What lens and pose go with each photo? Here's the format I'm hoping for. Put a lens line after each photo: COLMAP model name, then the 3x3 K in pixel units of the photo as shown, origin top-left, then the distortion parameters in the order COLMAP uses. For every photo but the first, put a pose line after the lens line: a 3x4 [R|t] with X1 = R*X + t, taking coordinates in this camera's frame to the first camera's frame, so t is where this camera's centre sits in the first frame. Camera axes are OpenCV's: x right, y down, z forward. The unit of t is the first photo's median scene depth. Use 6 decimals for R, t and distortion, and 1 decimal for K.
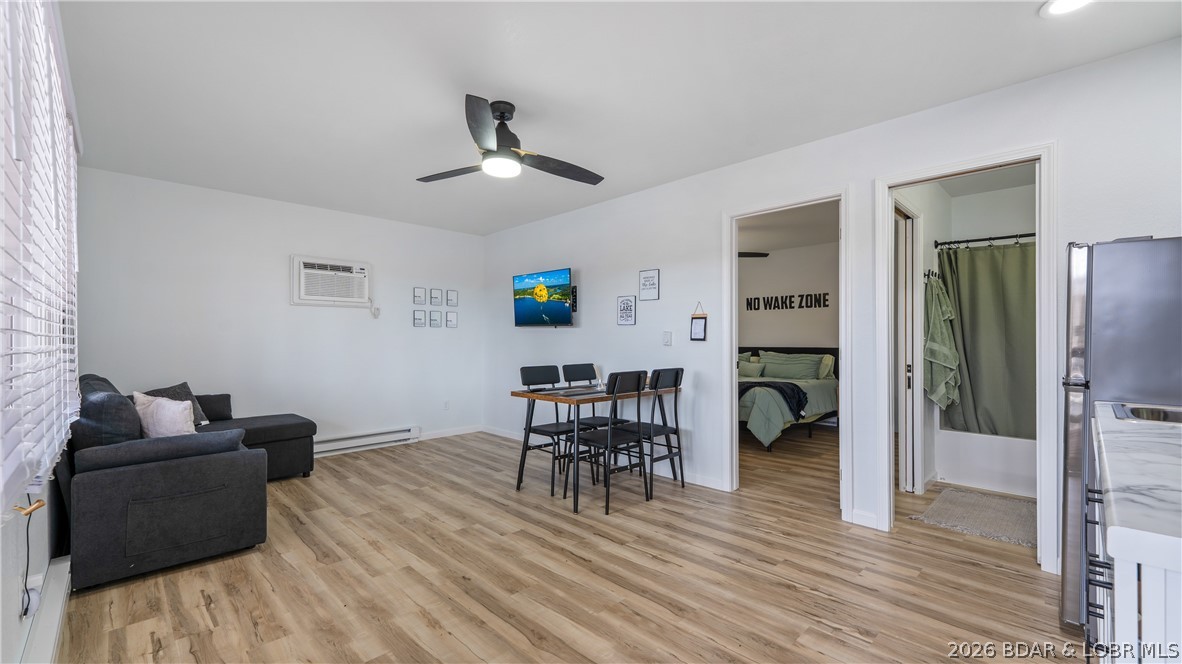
lens RADIAL K [[498.2, 0, 591.0], [0, 498.2, 332.0], [0, 0, 1]] dist [-0.000015, 0.000002]
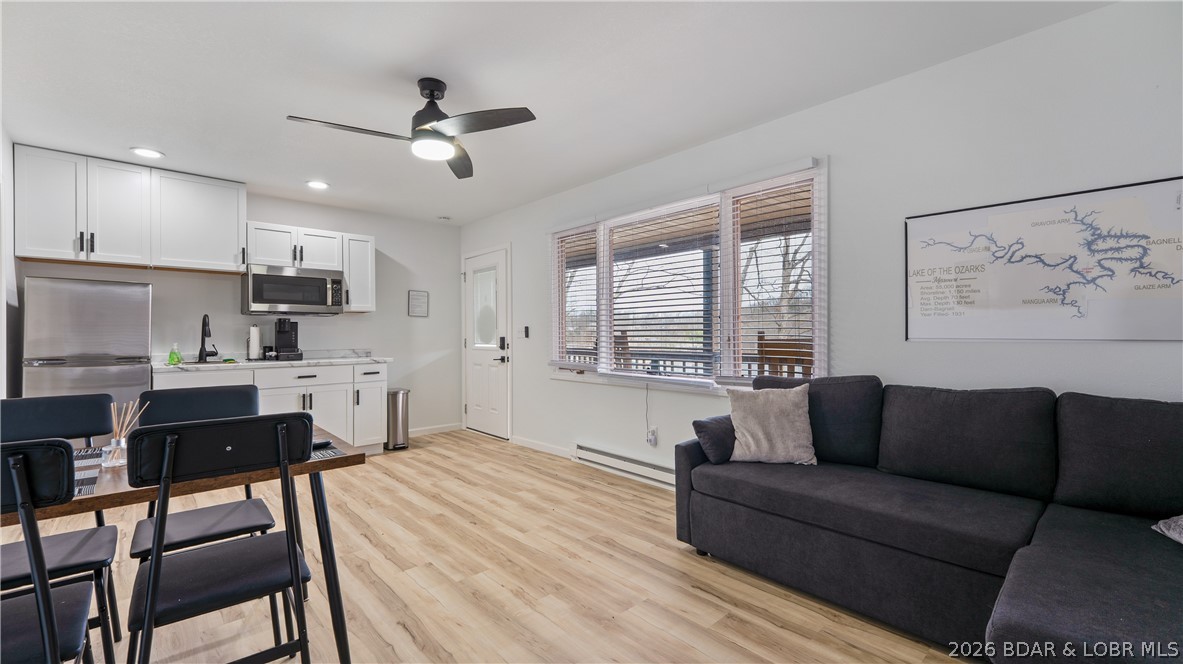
lens RADIAL K [[498.7, 0, 591.5], [0, 498.7, 332.0], [0, 0, 1]] dist [-0.000015, 0.000002]
pose [[-0.999718, 0.005943, 0.022993, -0.746998], [0.005581, 0.999860, -0.015759, 0.042640], [-0.023084, -0.015626, -0.999611, 2.906530]]
